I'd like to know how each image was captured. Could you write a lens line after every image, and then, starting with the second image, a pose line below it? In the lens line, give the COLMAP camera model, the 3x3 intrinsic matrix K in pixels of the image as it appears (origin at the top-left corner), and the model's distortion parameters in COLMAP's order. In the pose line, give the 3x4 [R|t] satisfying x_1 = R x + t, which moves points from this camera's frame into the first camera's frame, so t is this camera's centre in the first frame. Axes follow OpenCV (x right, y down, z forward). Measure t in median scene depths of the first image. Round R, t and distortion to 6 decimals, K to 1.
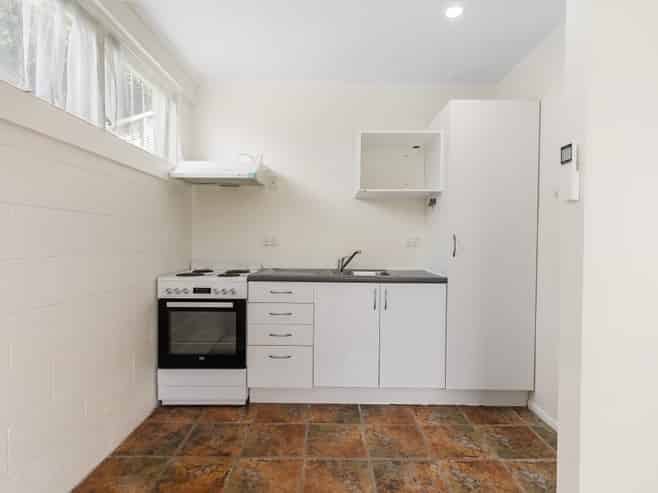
lens RADIAL K [[356.0, 0, 325.3], [0, 356.0, 252.1], [0, 0, 1]] dist [0.003223, 0.001788]
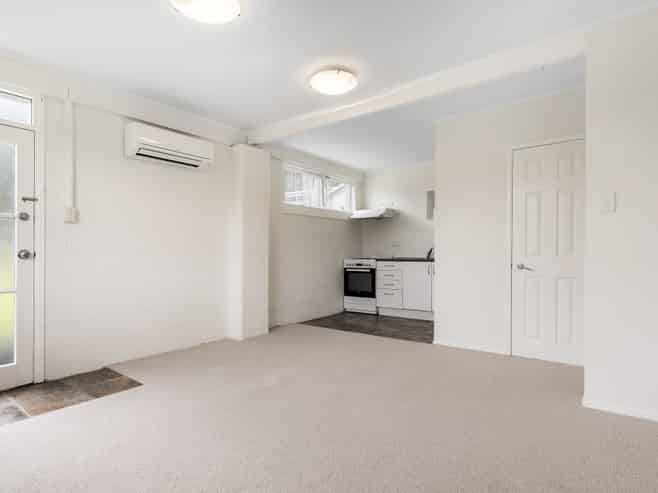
lens RADIAL K [[356.0, 0, 326.9], [0, 356.0, 249.5], [0, 0, 1]] dist [0.003223, 0.001788]
pose [[0.805078, -0.020166, -0.592826, 0.908839], [-0.001760, 0.999336, -0.036383, 0.091153], [0.593167, 0.030335, 0.804508, -1.078115]]
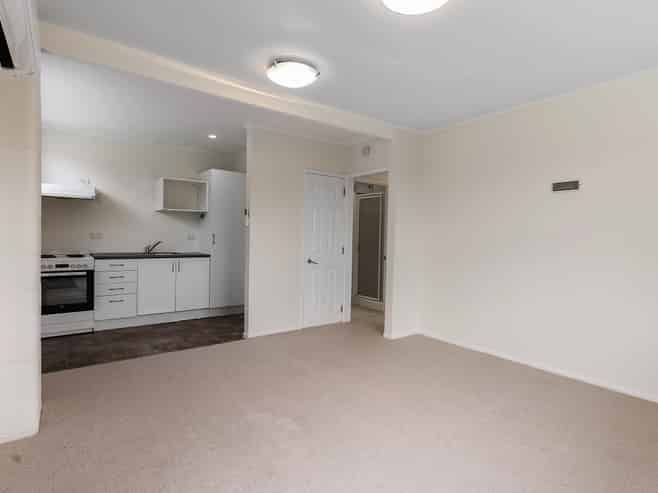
lens RADIAL K [[356.0, 0, 330.7], [0, 356.0, 236.1], [0, 0, 1]] dist [0.003223, 0.001788]
pose [[0.786667, 0.003954, 0.617365, -0.382431], [0.008505, 0.999815, -0.017240, 0.008651], [-0.617319, 0.018813, 0.786488, -1.055682]]
